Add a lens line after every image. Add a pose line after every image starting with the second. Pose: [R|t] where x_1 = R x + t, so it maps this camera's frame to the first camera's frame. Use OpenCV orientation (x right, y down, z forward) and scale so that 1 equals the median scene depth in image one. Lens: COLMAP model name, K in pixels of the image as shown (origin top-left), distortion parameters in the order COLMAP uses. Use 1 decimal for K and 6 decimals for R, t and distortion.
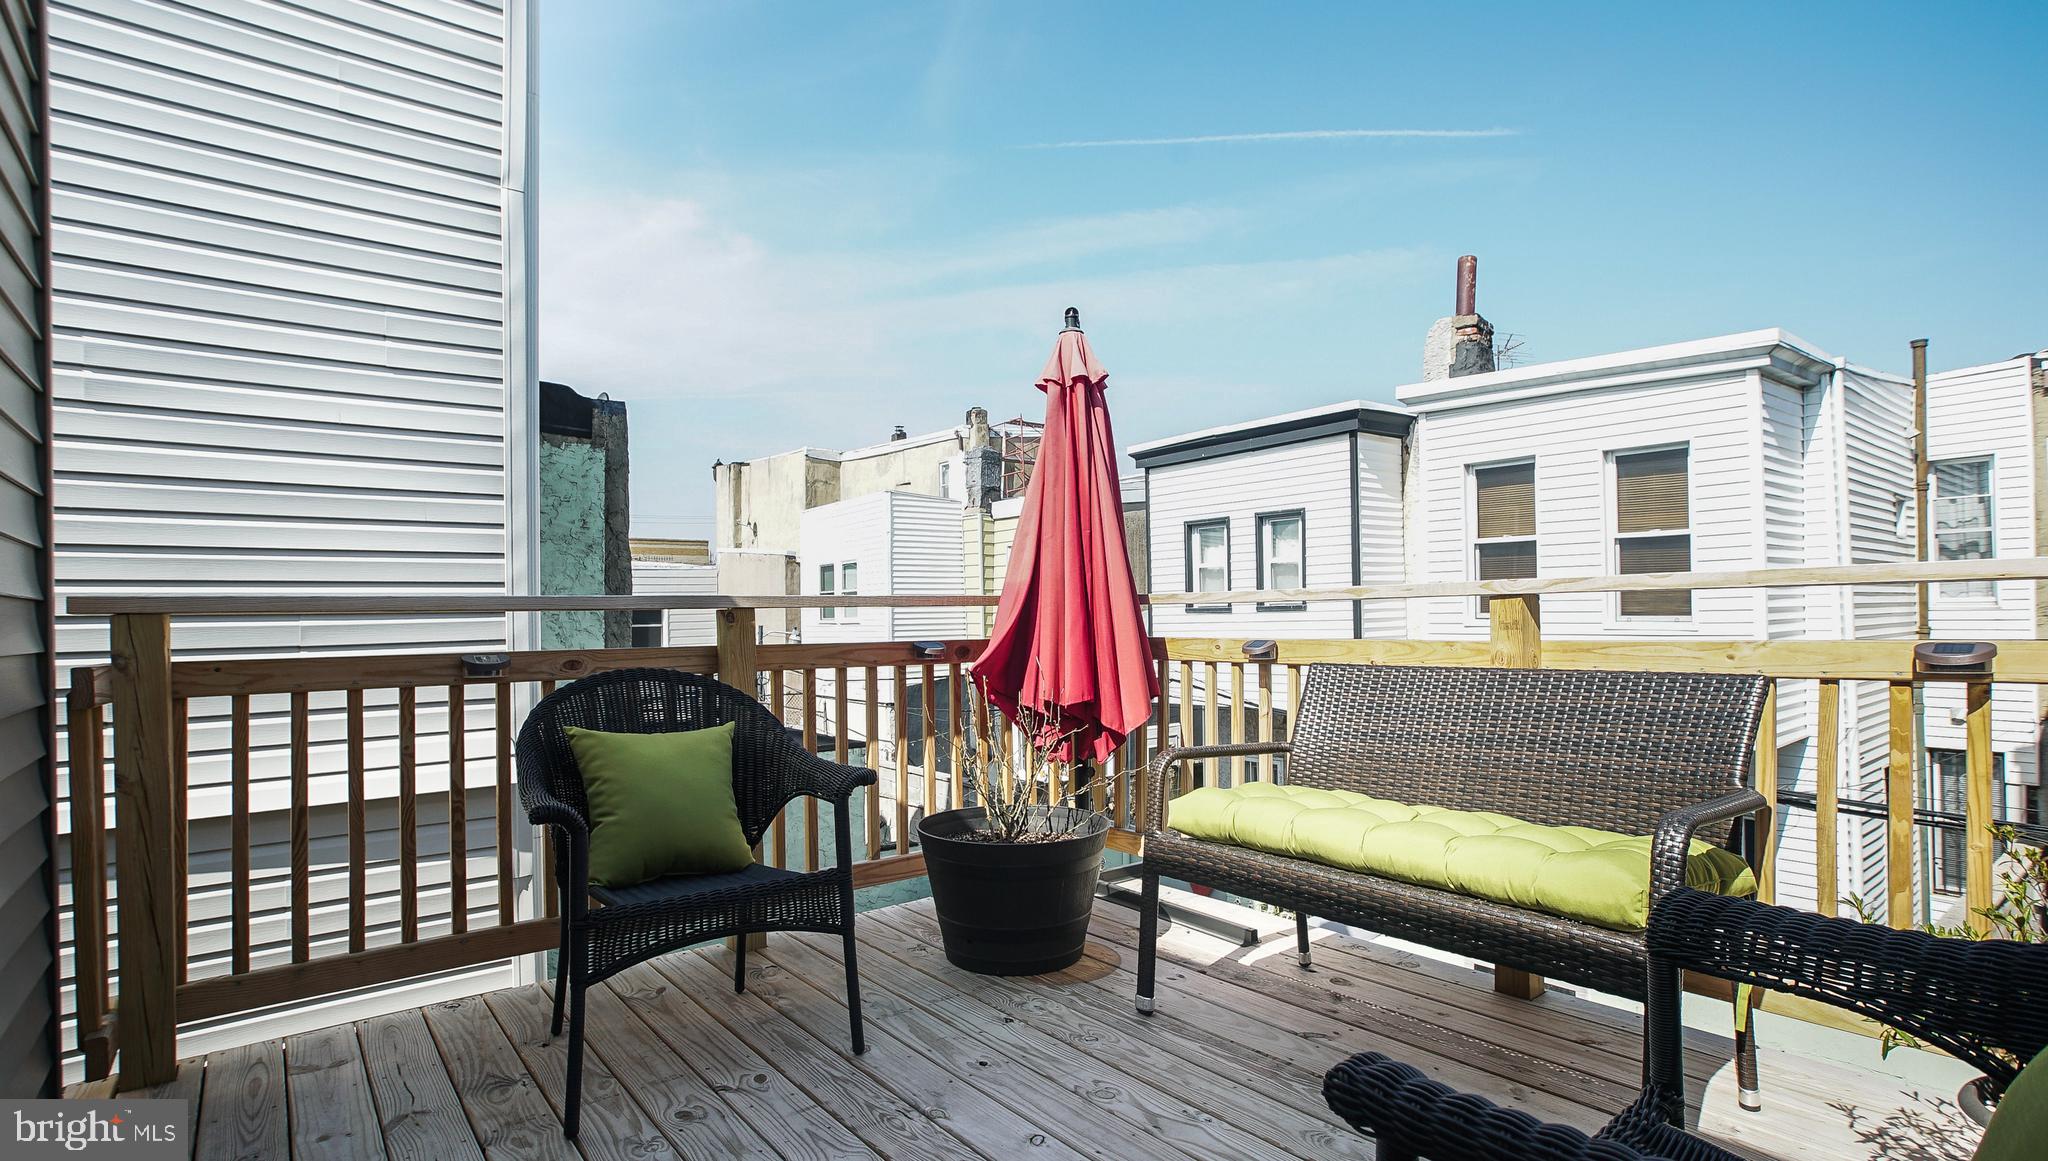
lens RADIAL K [[1015.5, 0, 1019.3], [0, 1015.5, 591.0], [0, 0, 1]] dist [-0.025995, 0.008518]
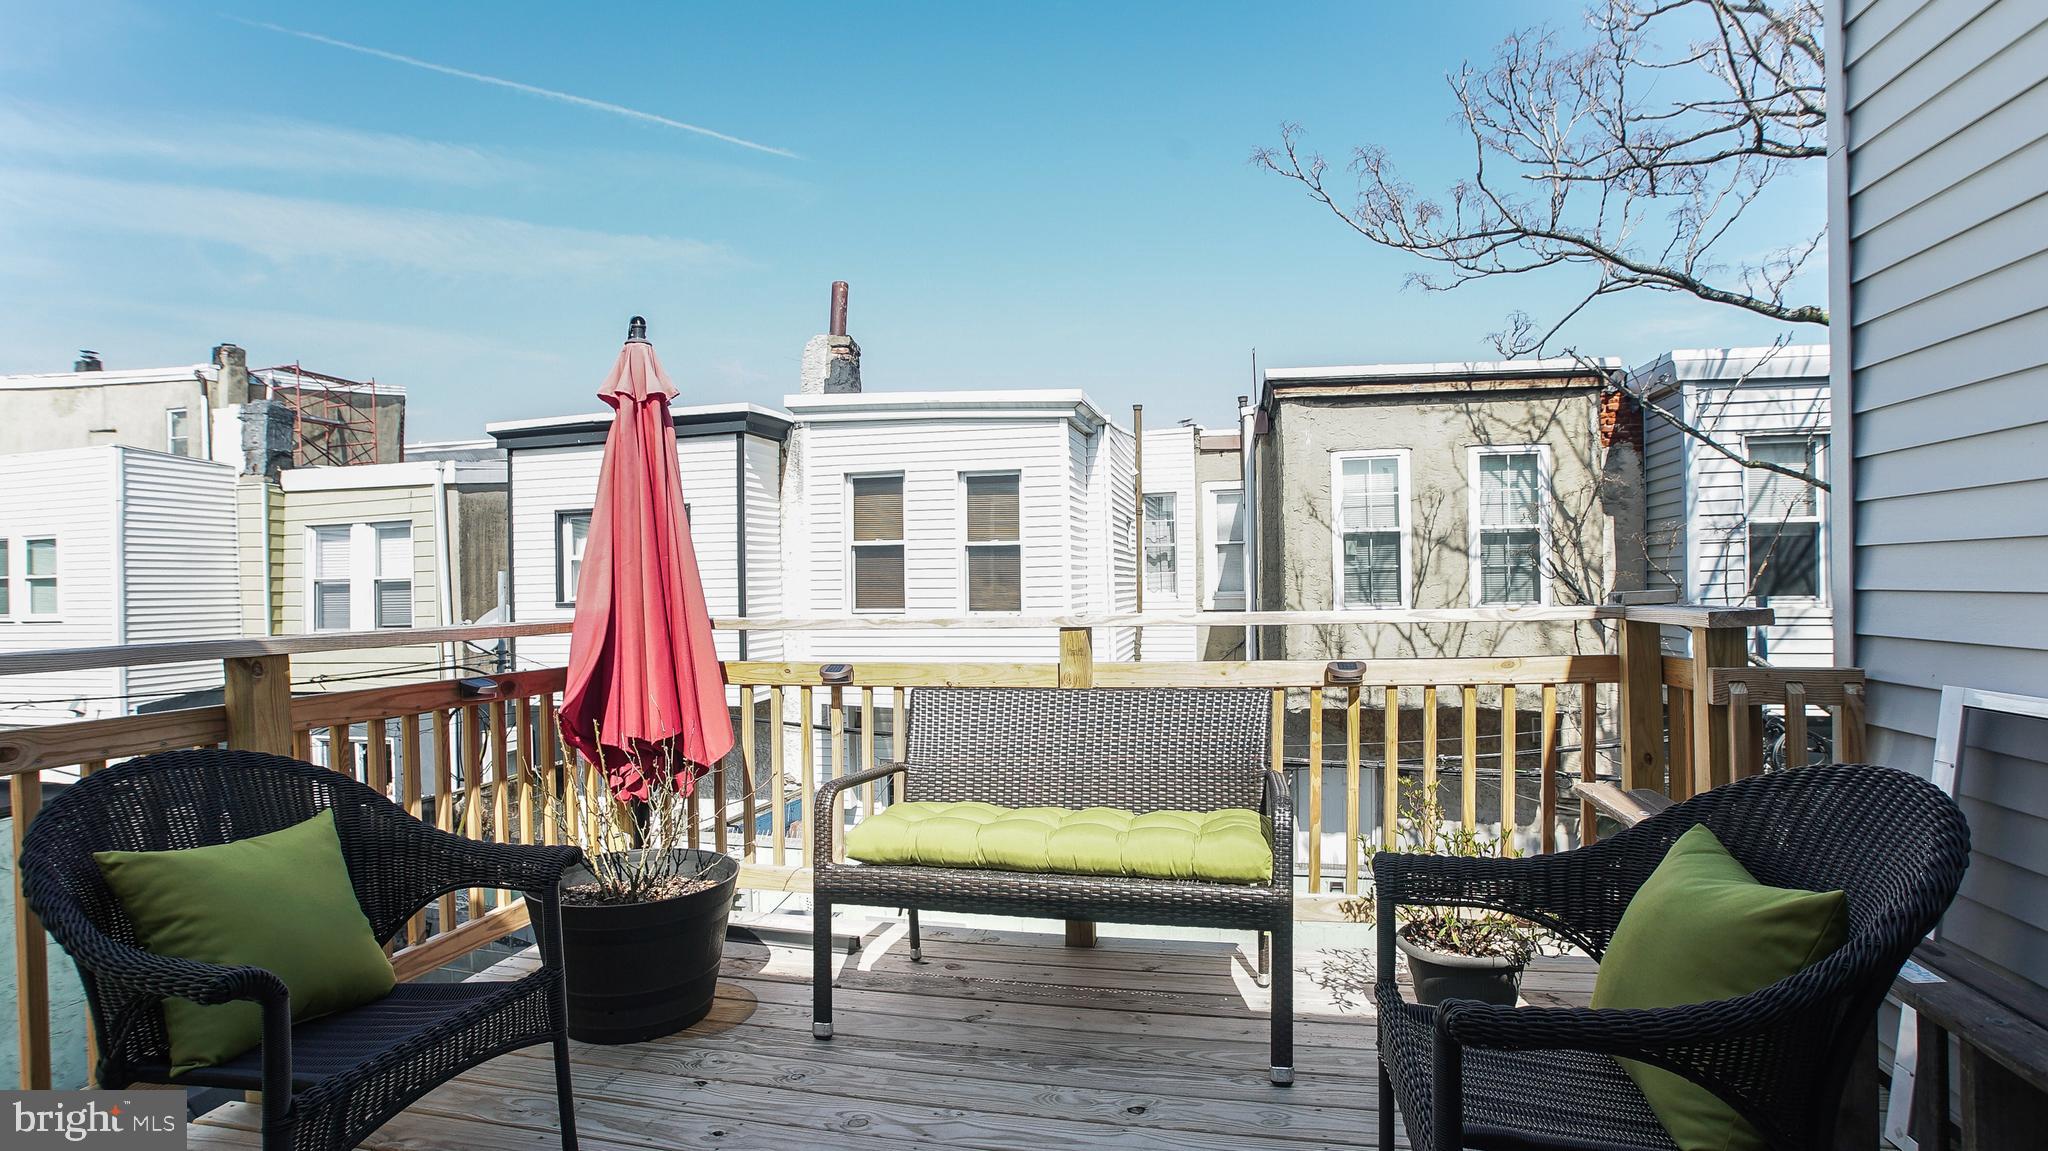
lens RADIAL K [[1010.0, 0, 1016.3], [0, 1010.0, 583.2], [0, 0, 1]] dist [-0.035401, 0.003265]
pose [[0.782670, 0.003222, 0.622429, -0.119781], [-0.010954, 0.999903, 0.008598, -0.020850], [-0.622341, -0.013547, 0.782629, 0.023835]]
